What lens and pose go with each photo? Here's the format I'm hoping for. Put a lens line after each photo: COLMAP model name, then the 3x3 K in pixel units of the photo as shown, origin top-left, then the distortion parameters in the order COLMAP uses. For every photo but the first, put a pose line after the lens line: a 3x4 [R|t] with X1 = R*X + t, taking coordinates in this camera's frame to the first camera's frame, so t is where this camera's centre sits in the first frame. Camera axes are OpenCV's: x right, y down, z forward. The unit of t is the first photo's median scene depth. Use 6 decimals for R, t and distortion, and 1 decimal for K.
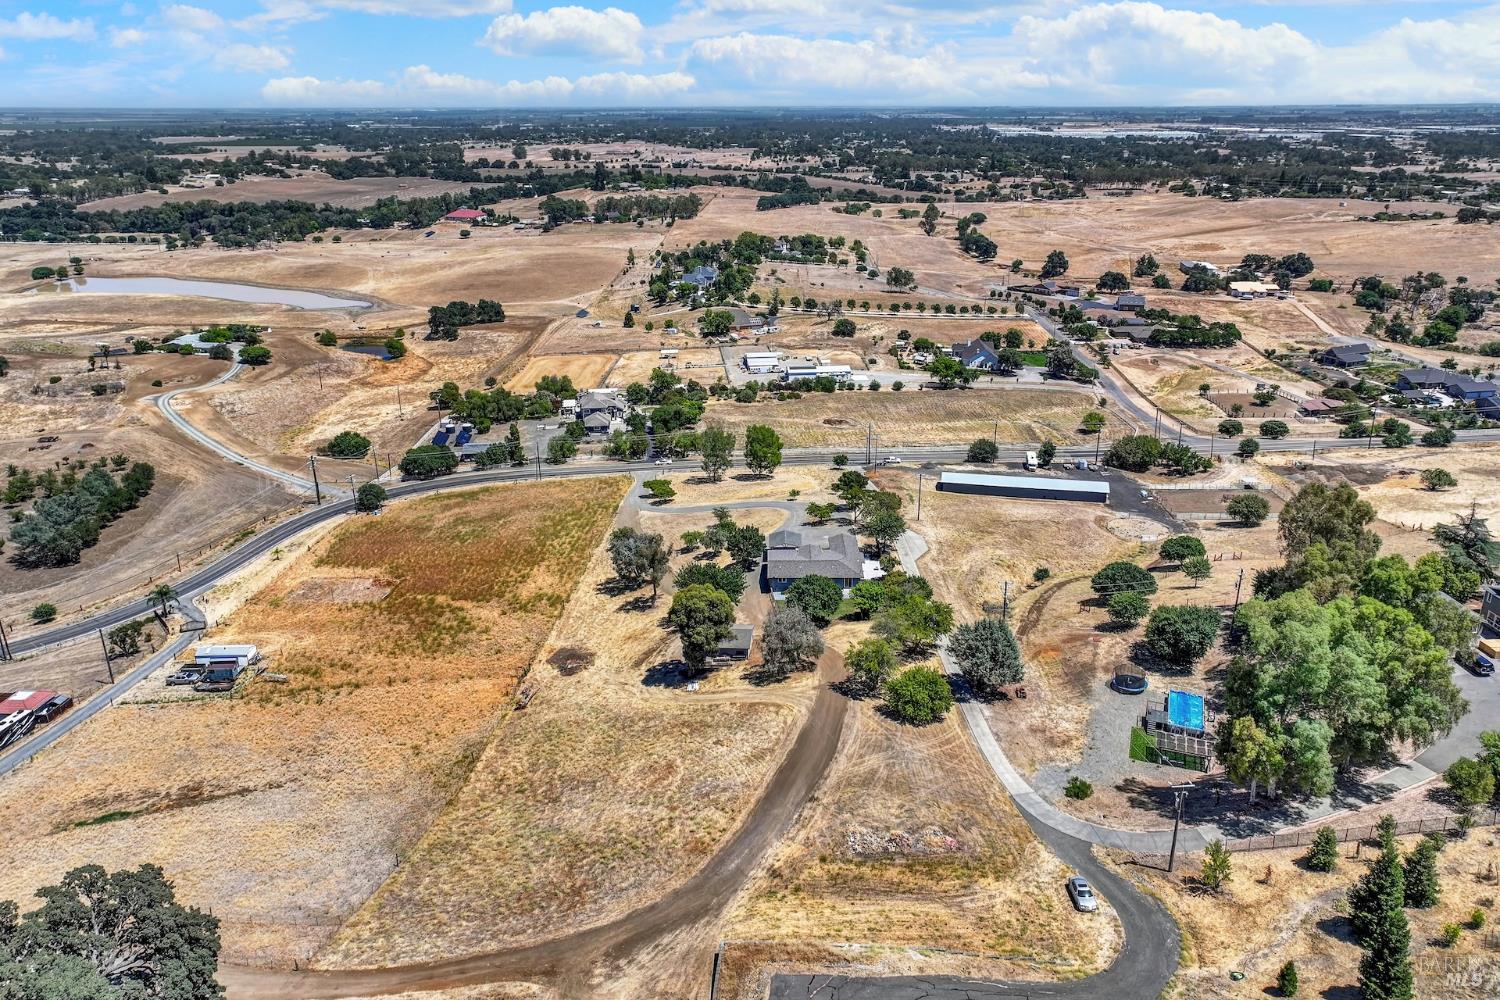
lens RADIAL K [[1045.0, 0, 760.4], [0, 1045.0, 456.6], [0, 0, 1]] dist [-0.000857, 0.013435]
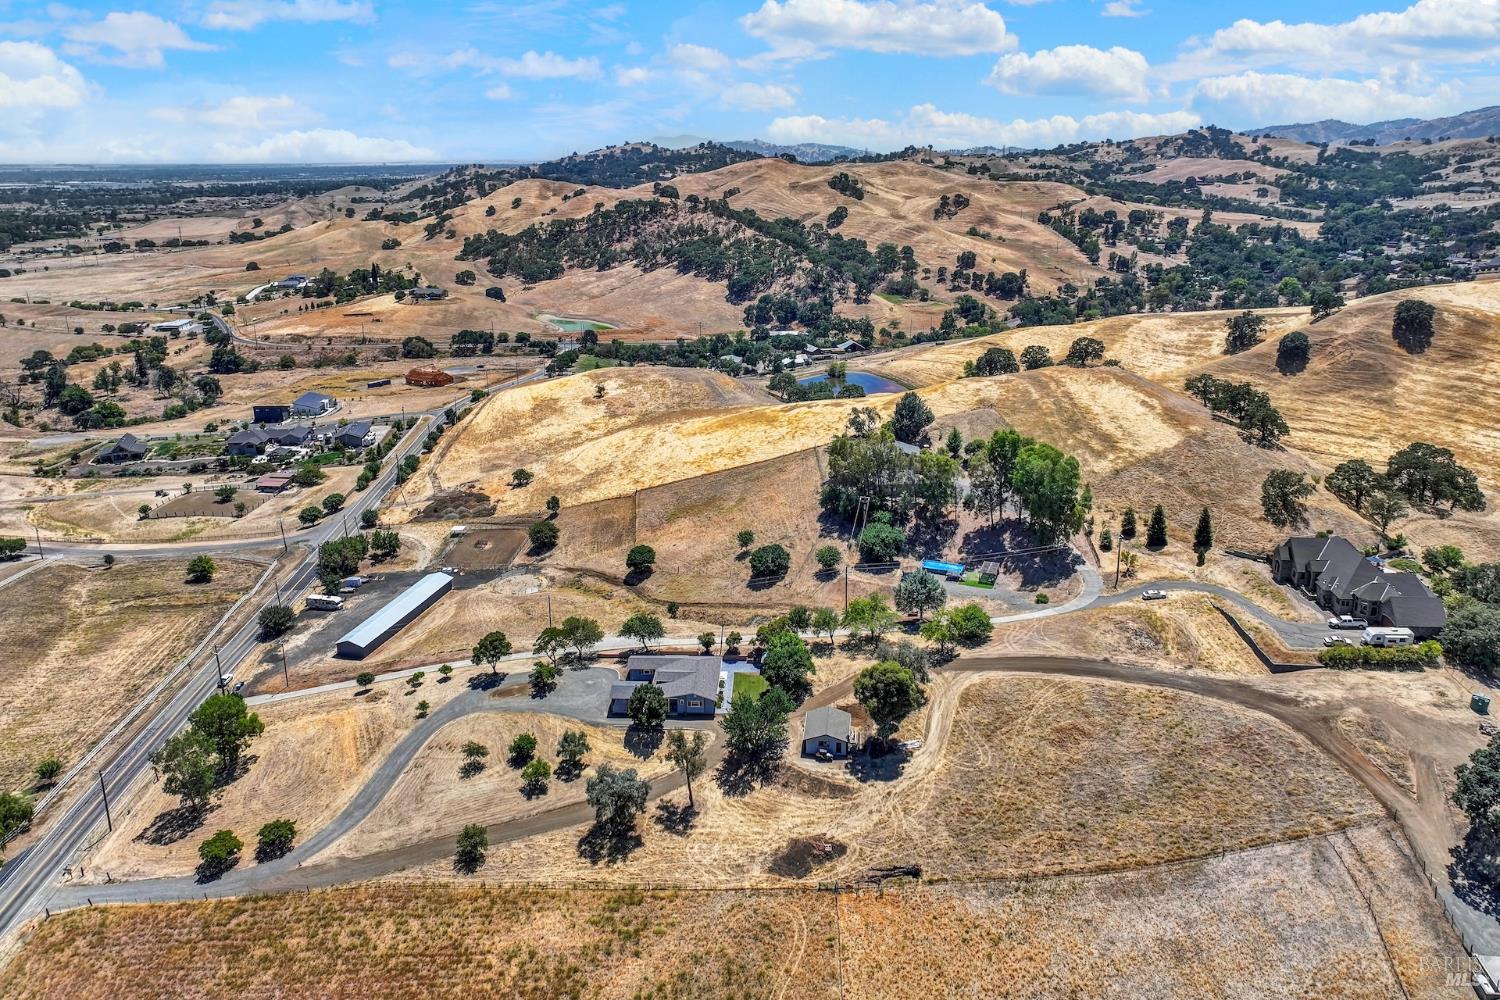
lens RADIAL K [[1036.4, 0, 754.6], [0, 1036.4, 452.8], [0, 0, 1]] dist [-0.004487, 0.018101]
pose [[0.031521, -0.298068, 0.954024, -0.363479], [0.324999, 0.905686, 0.272228, -0.149835], [-0.945189, 0.301476, 0.125420, 0.313178]]
